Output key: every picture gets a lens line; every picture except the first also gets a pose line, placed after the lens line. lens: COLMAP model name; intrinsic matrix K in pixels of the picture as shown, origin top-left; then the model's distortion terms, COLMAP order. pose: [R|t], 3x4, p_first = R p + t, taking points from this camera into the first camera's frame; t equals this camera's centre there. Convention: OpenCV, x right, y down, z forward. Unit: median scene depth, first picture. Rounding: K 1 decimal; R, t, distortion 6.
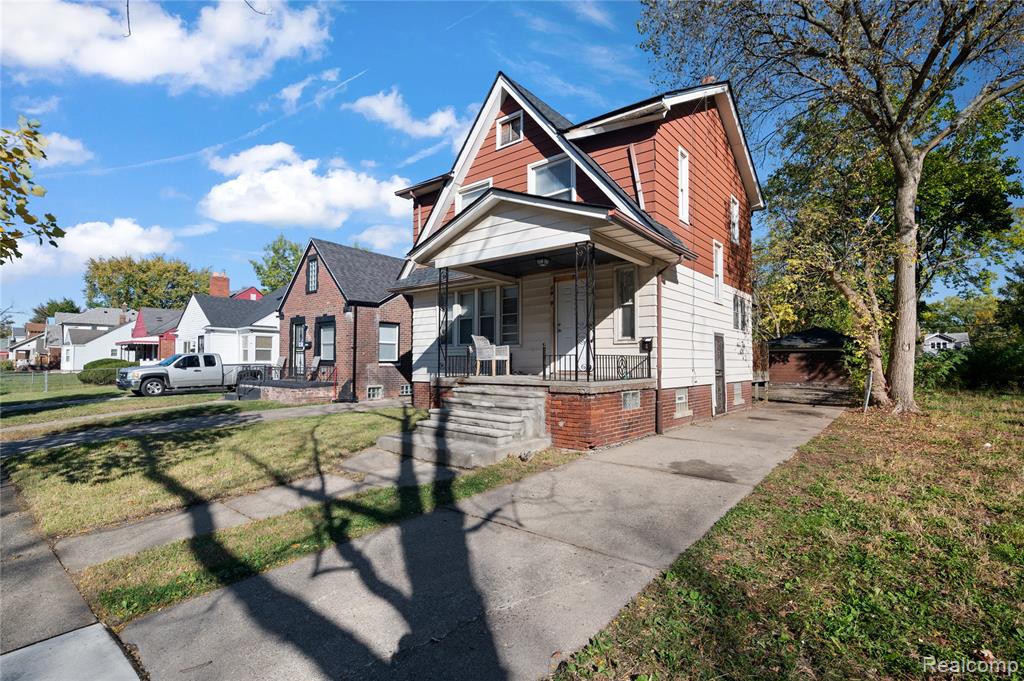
lens RADIAL K [[479.6, 0, 512.1], [0, 479.6, 362.1], [0, 0, 1]] dist [0.001667, 0.000301]
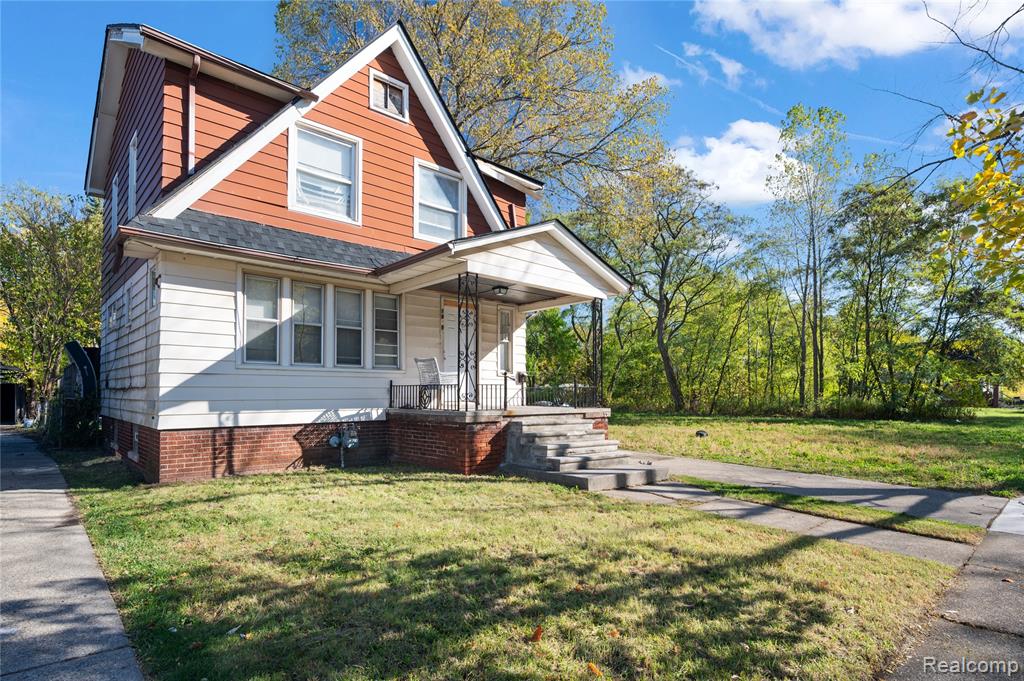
lens RADIAL K [[532.0, 0, 511.9], [0, 532.0, 388.0], [0, 0, 1]] dist [-0.003928, -0.000721]
pose [[0.127013, 0.006011, 0.991883, -0.869497], [-0.003542, 0.999978, -0.005607, -0.001721], [-0.991895, -0.002801, 0.127032, 0.711982]]
